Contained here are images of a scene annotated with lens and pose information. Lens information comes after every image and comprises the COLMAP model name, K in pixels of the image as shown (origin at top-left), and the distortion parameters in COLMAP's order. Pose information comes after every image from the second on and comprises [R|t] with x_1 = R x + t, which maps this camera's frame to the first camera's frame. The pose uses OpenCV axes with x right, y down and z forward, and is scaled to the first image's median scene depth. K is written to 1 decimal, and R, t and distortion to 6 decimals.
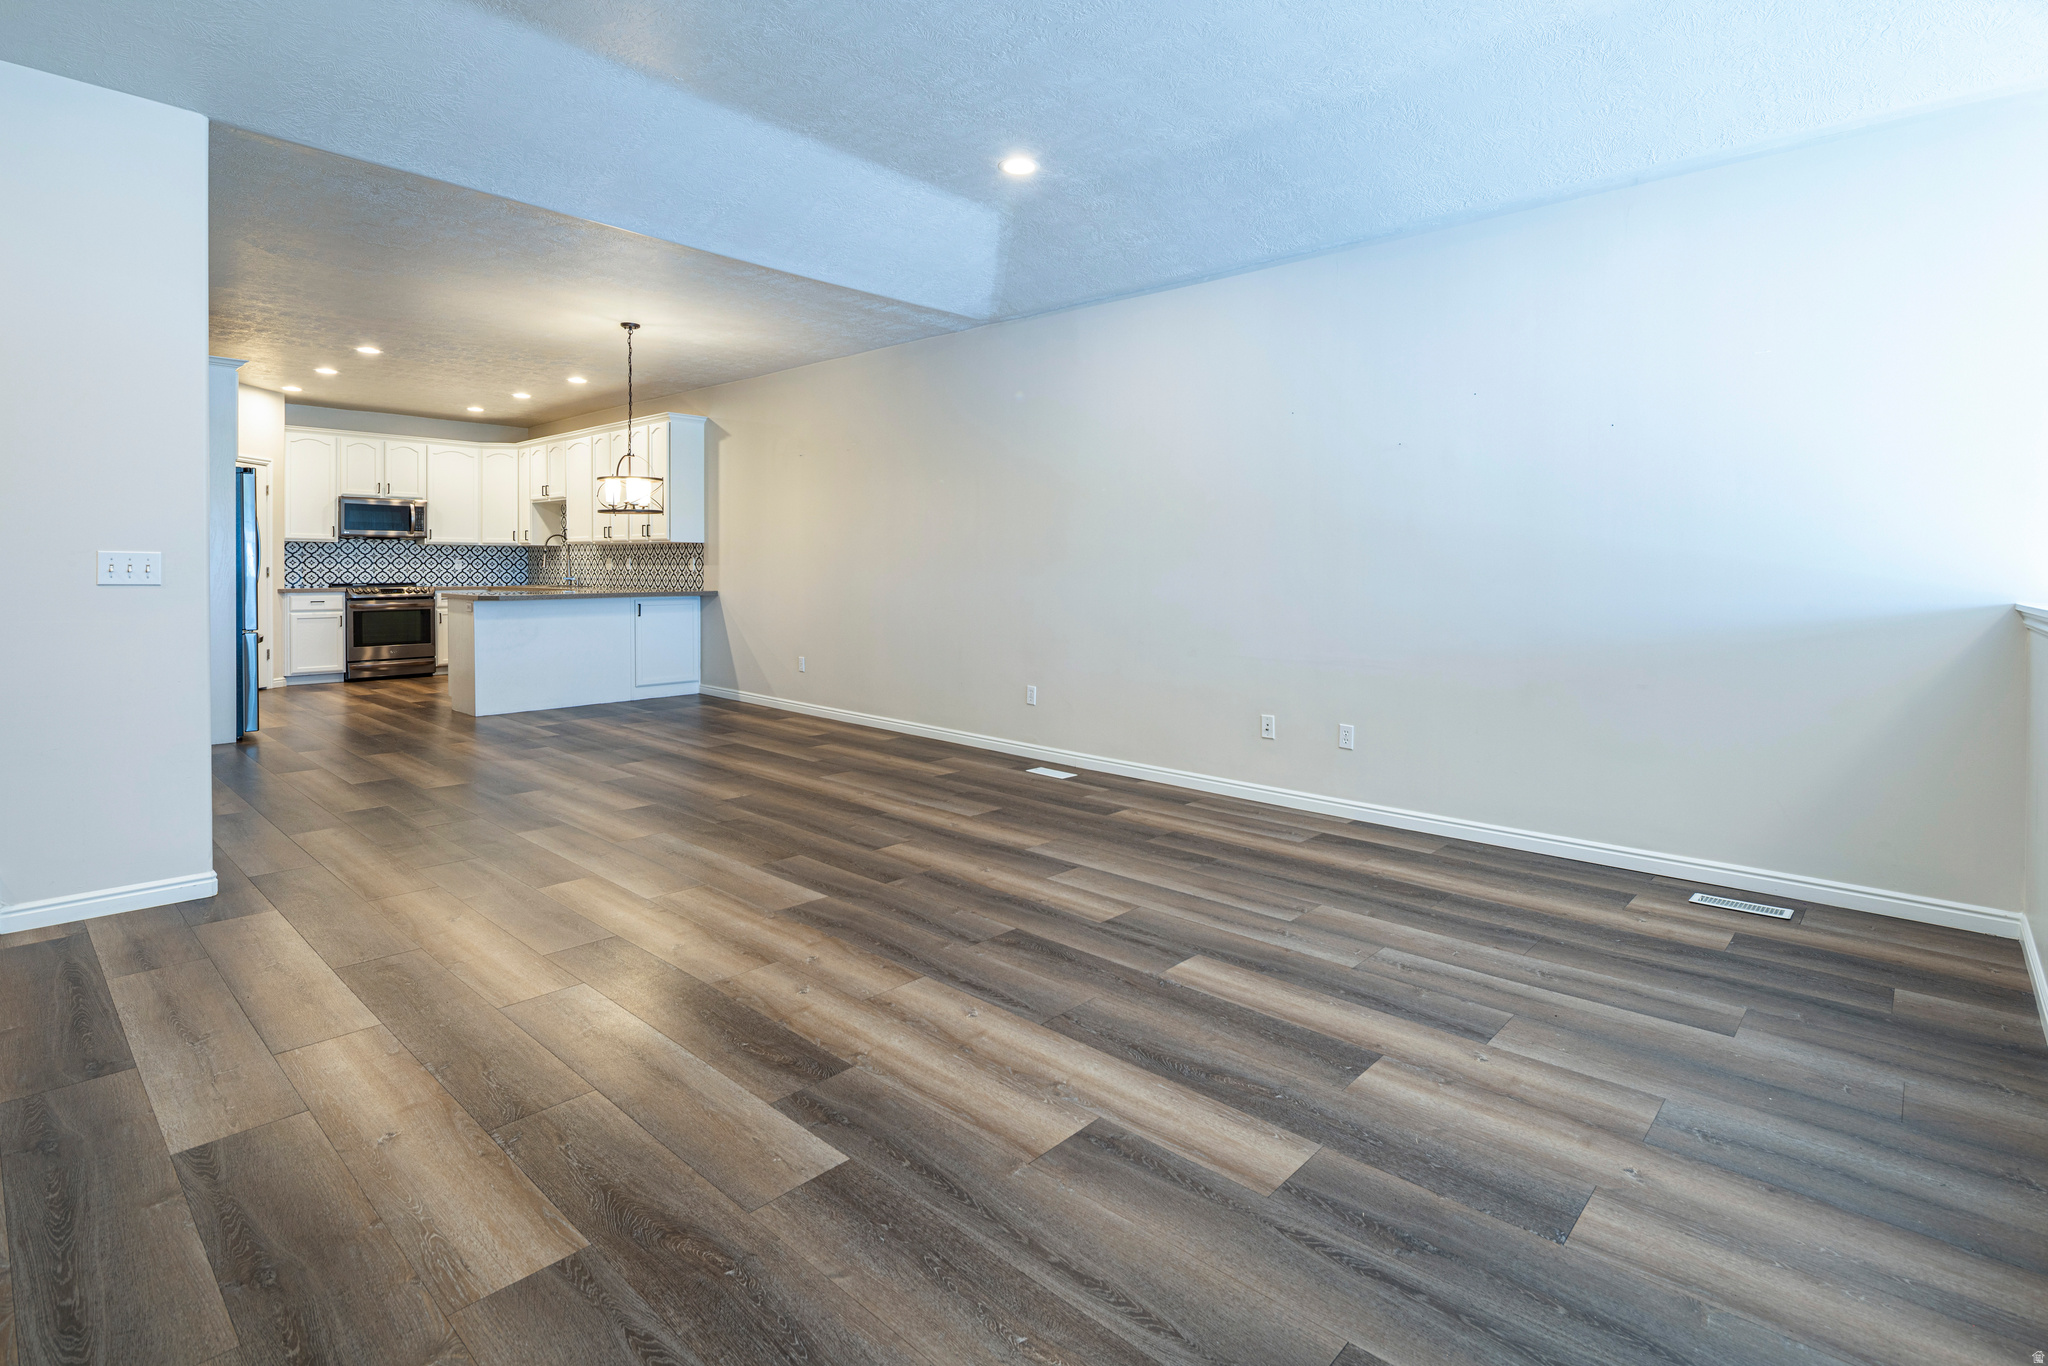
lens RADIAL K [[991.3, 0, 1039.2], [0, 991.3, 588.3], [0, 0, 1]] dist [0.003358, 0.000588]
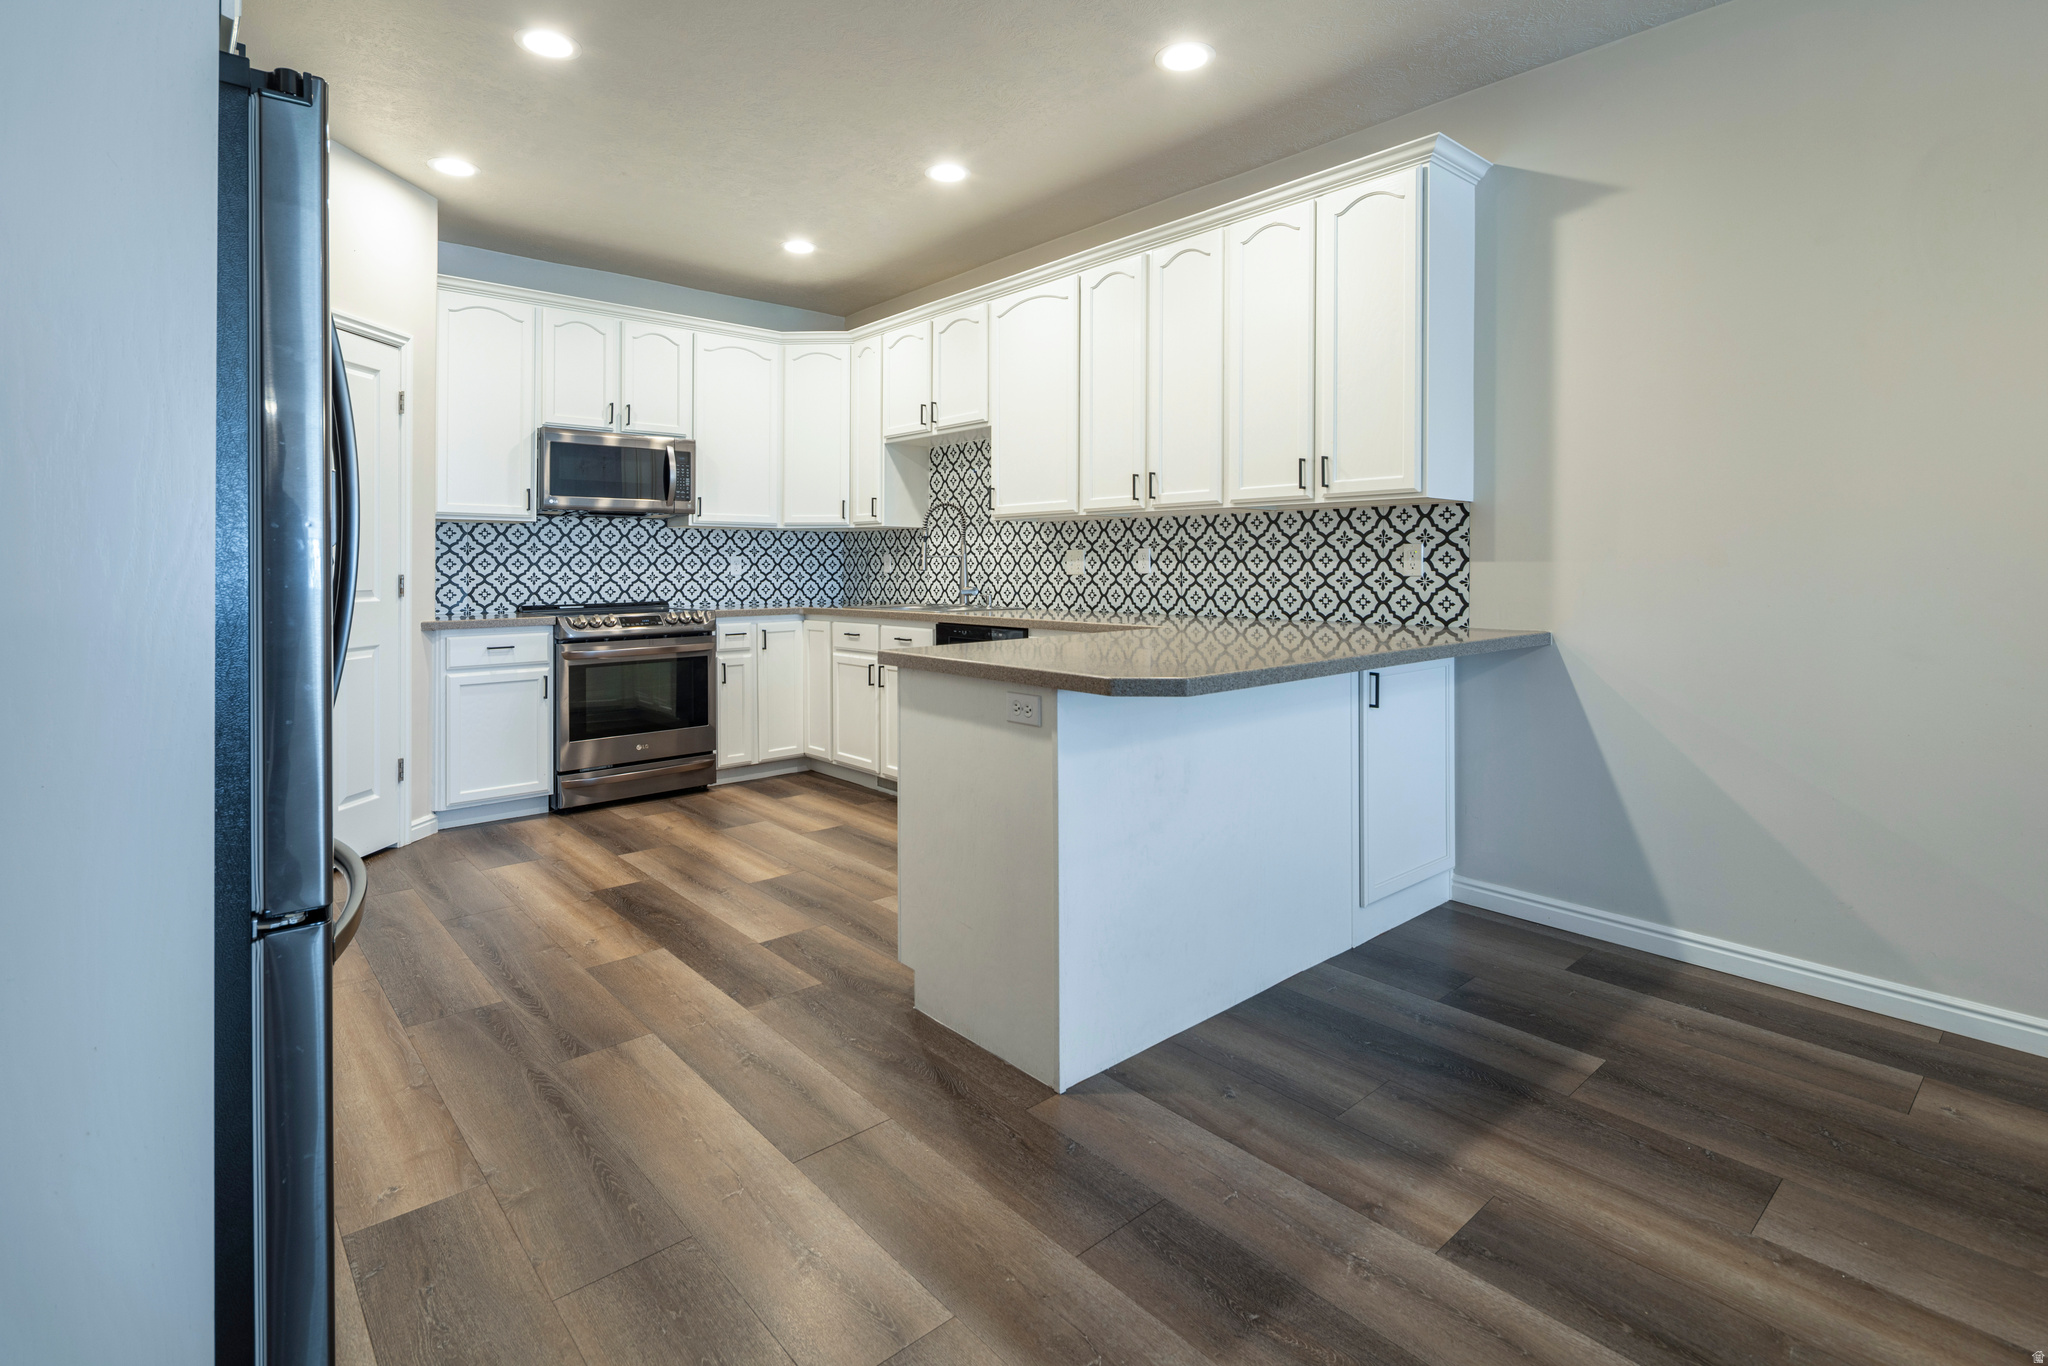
lens RADIAL K [[987.5, 0, 1025.6], [0, 987.5, 561.9], [0, 0, 1]] dist [0.000540, -0.001138]
pose [[0.994139, -0.009933, -0.107656, -0.416910], [0.007439, 0.999695, -0.023540, -0.013615], [0.107857, 0.022601, 0.993909, 0.546405]]
